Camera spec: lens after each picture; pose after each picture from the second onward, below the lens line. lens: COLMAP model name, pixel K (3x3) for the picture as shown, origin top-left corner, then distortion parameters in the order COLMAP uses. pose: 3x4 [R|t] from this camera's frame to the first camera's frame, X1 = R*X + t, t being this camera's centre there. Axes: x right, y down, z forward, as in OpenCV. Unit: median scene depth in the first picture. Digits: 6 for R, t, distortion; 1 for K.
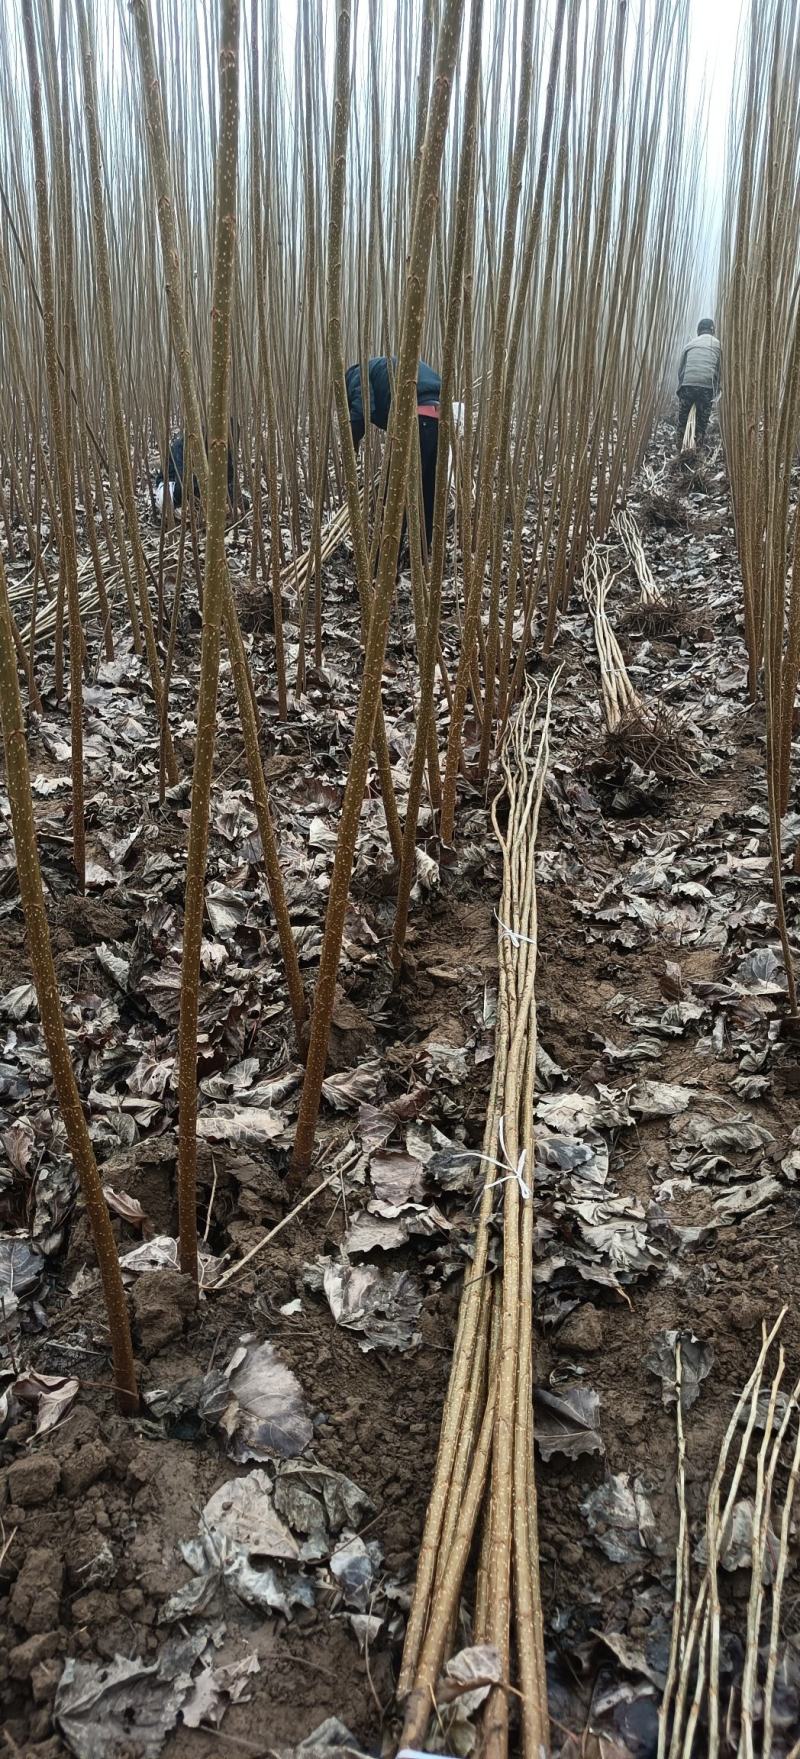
lens RADIAL K [[1330.5, 0, 389.3], [0, 1330.5, 881.1], [0, 0, 1]] dist [0.043313, -0.013651]
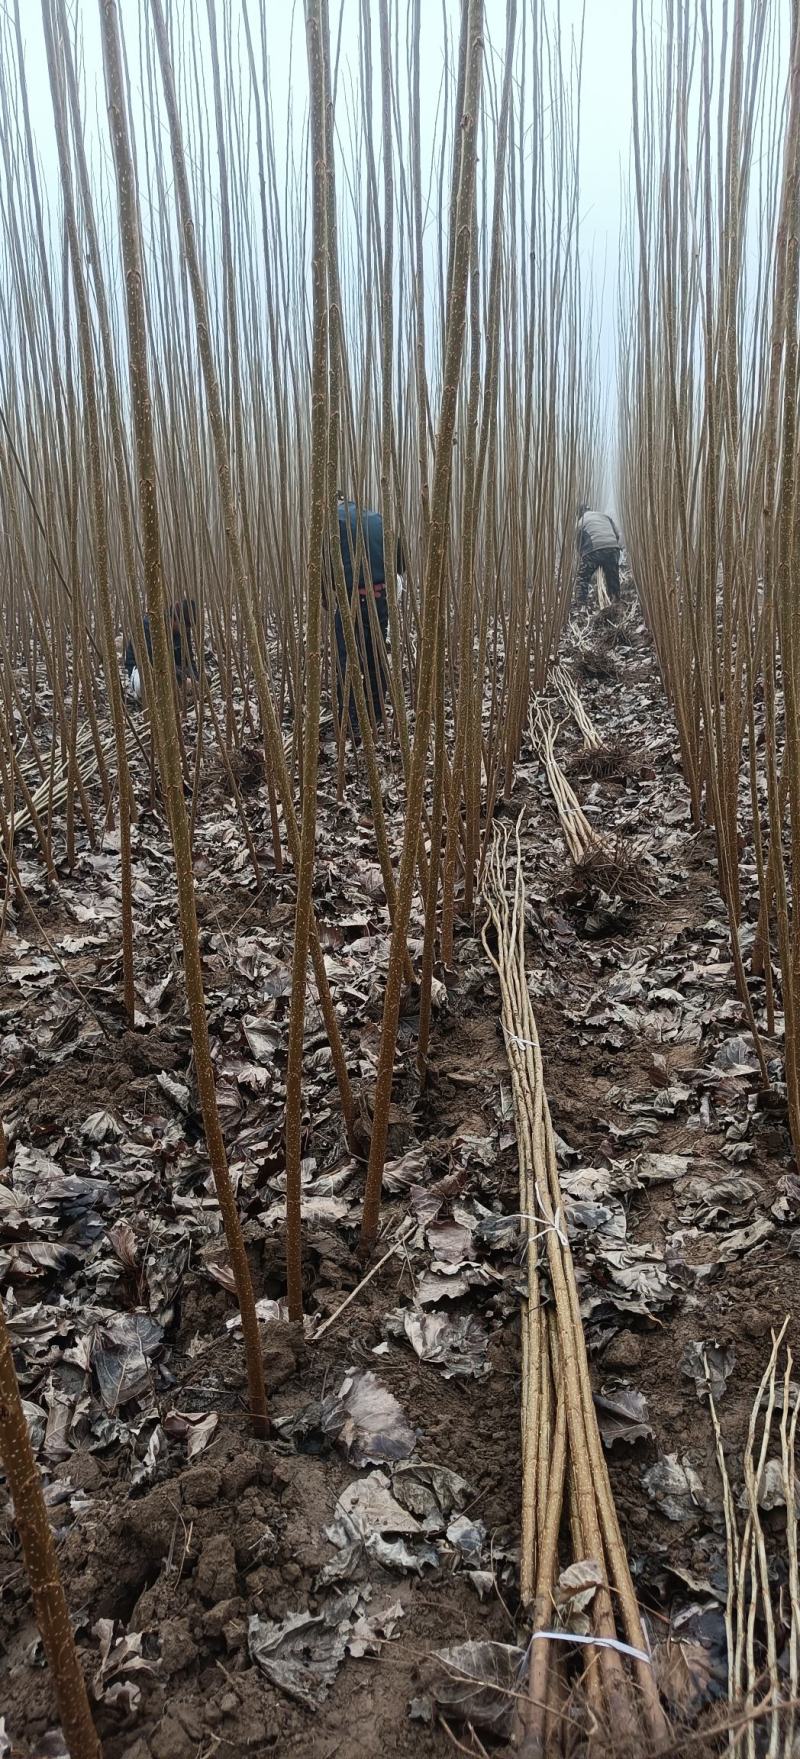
lens RADIAL K [[1330.5, 0, 389.3], [0, 1330.5, 881.1], [0, 0, 1]] dist [0.043313, -0.013651]
pose [[0.997046, -0.063870, 0.042662, -0.072301], [0.068334, 0.991240, -0.113017, 0.032669], [-0.035070, 0.115599, 0.992677, -0.187646]]
